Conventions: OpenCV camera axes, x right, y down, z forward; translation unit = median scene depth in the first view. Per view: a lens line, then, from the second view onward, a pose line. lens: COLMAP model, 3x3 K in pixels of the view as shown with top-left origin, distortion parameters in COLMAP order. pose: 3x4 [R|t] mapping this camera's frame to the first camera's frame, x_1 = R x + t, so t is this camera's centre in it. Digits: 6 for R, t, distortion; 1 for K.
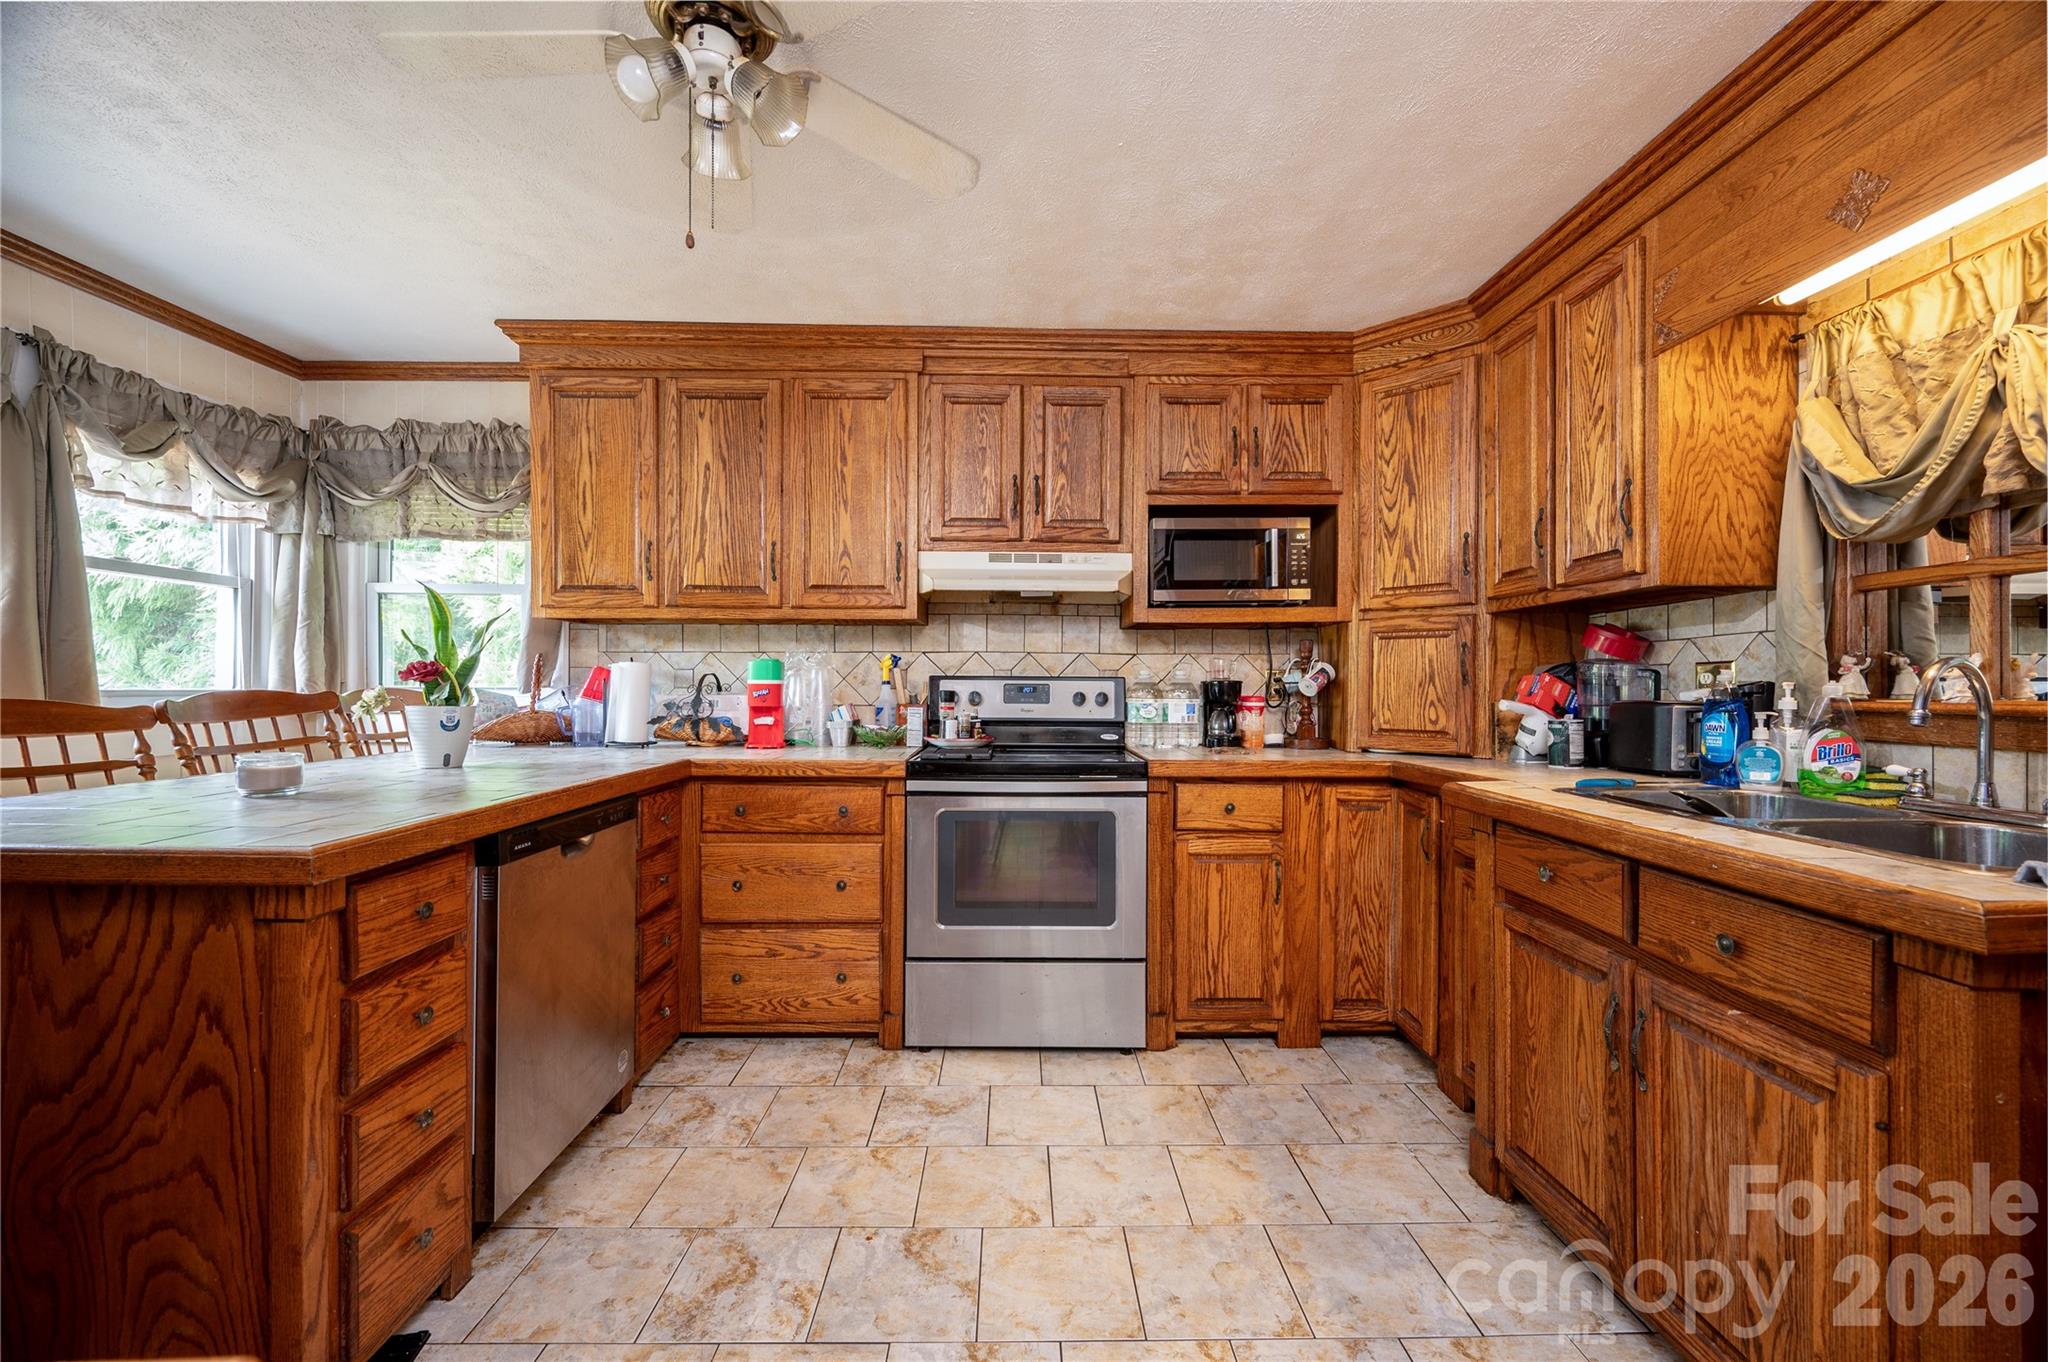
lens RADIAL K [[809.6, 0, 1024.0], [0, 809.6, 681.0], [0, 0, 1]] dist [-0.000839, 0.000377]
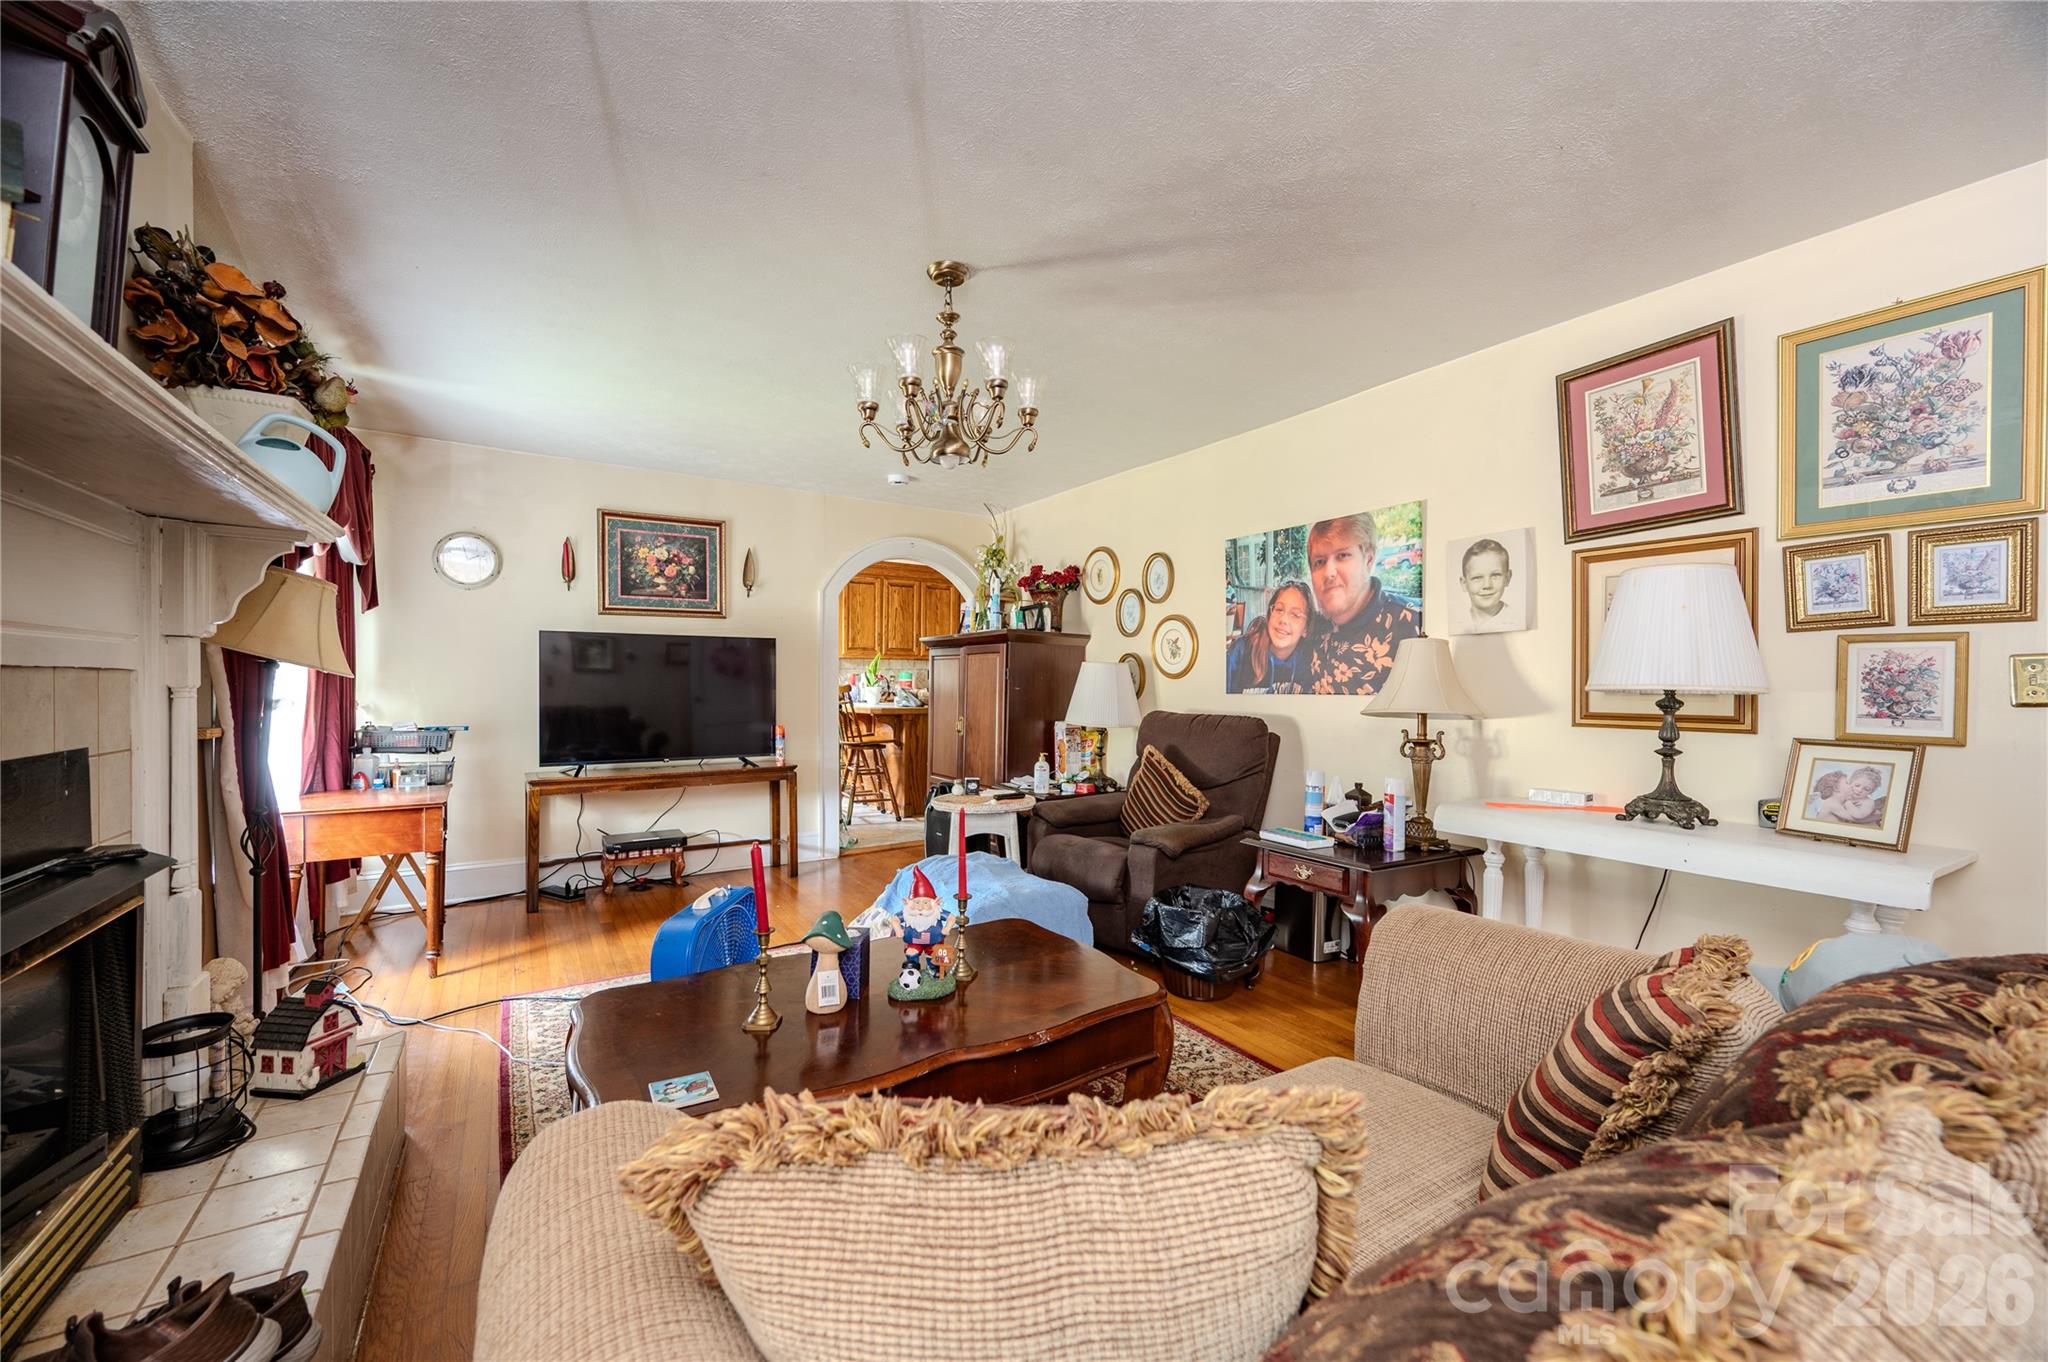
lens RADIAL K [[809.6, 0, 1024.0], [0, 809.6, 681.0], [0, 0, 1]] dist [-0.000839, 0.000377]
pose [[0.843379, -0.000812, 0.537318, -1.642104], [-0.000317, 0.999998, 0.002009, -0.001328], [-0.537319, -0.001865, 0.843377, -1.837277]]
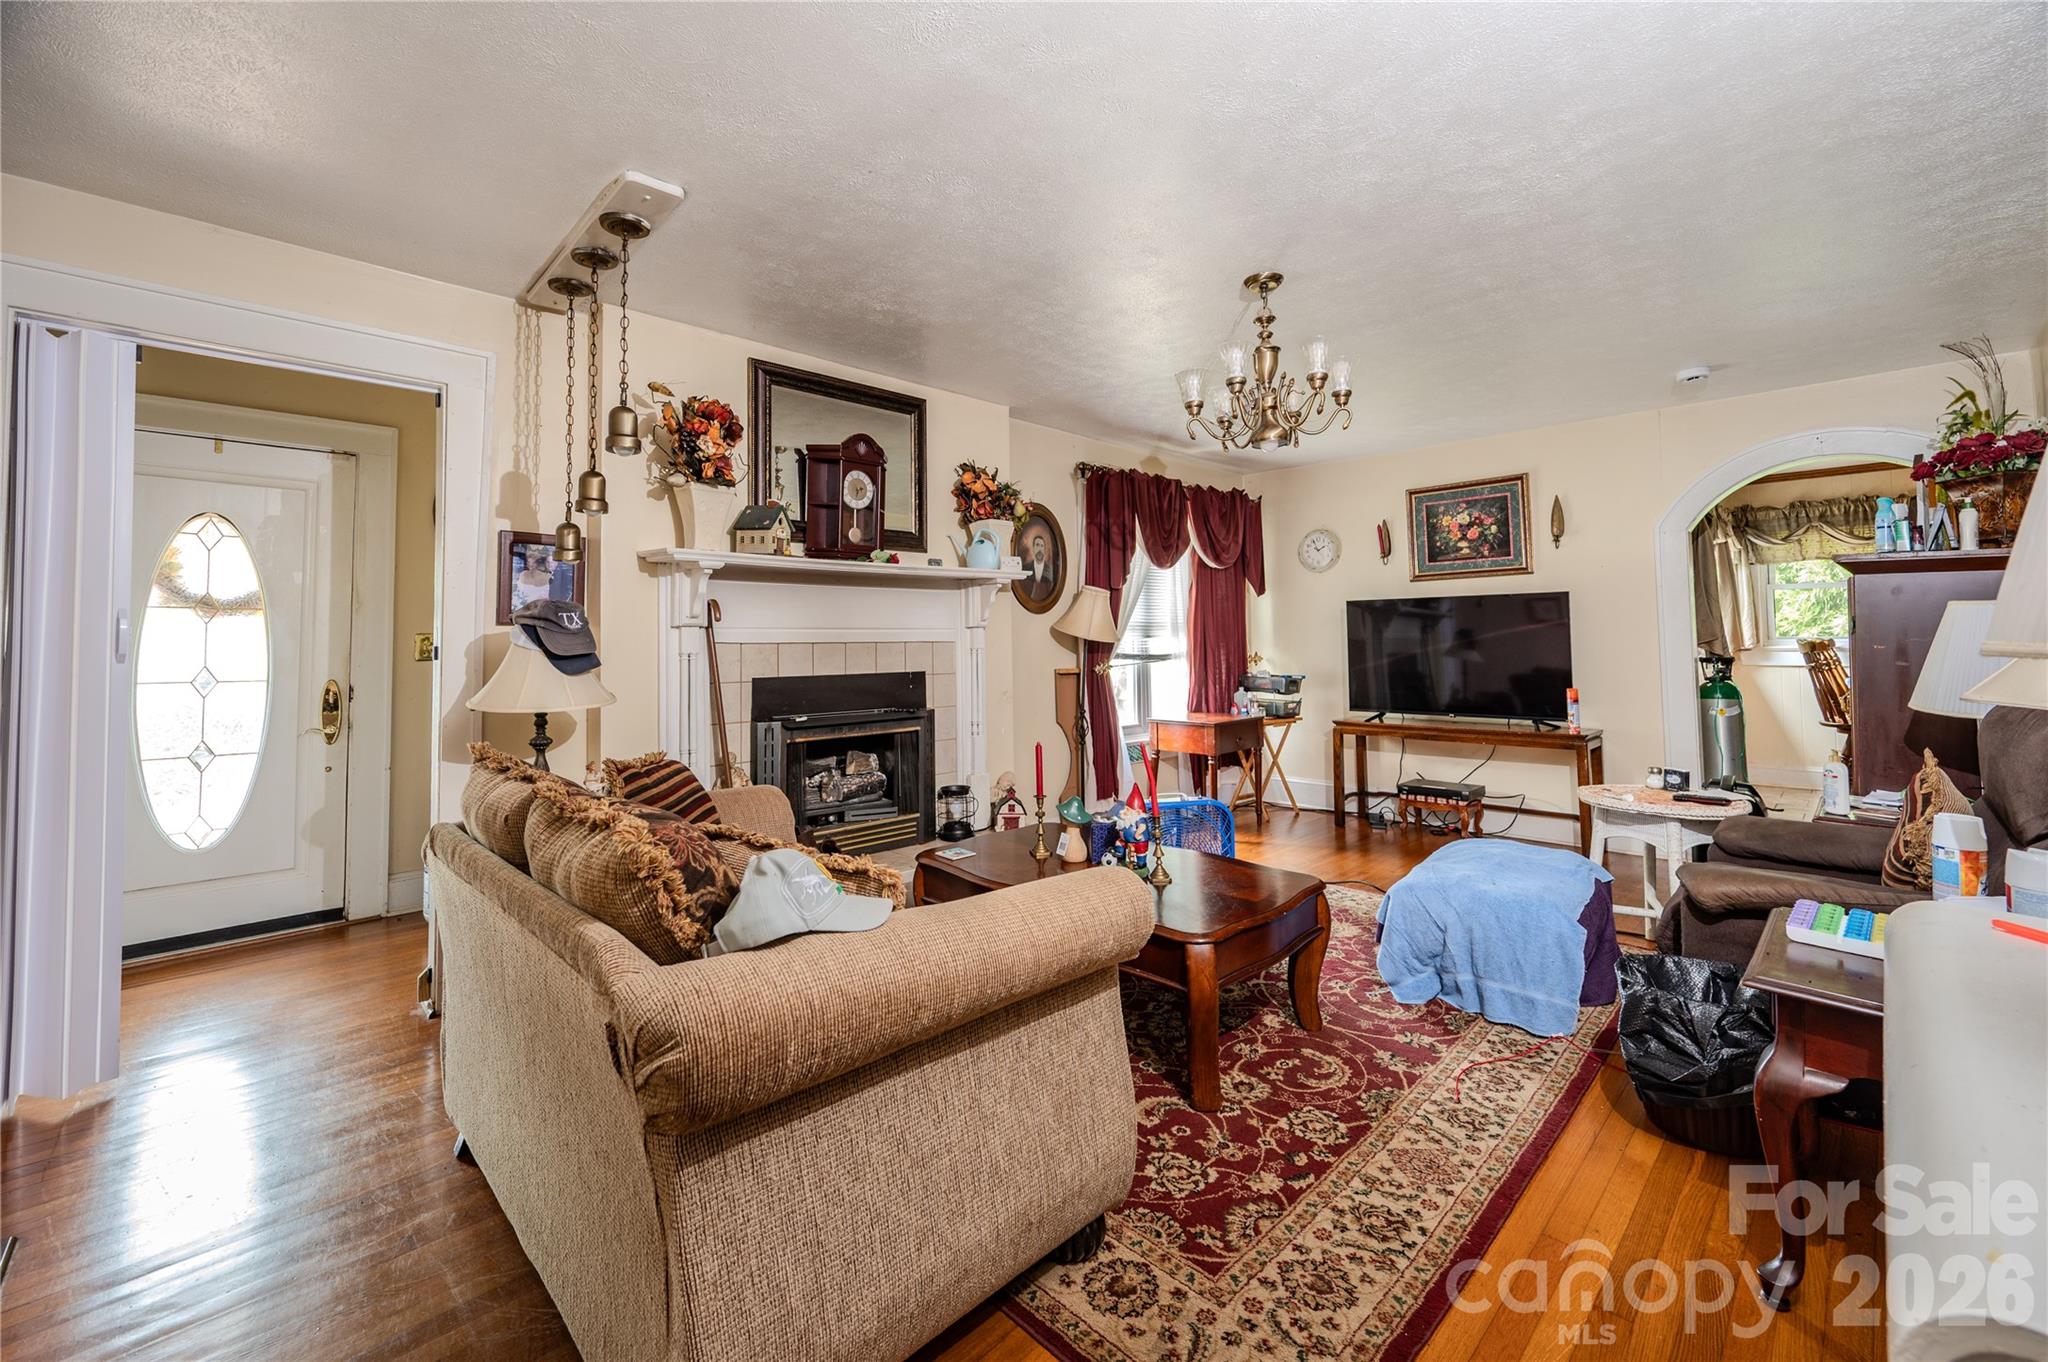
lens RADIAL K [[831.2, 0, 1022.4], [0, 831.2, 613.7], [0, 0, 1]] dist [-0.000393, 0.000059]
pose [[0.697038, -0.035366, -0.716162, -0.724233], [0.014376, 0.999271, -0.035354, -0.005323], [0.716890, 0.014347, 0.697038, -1.965804]]
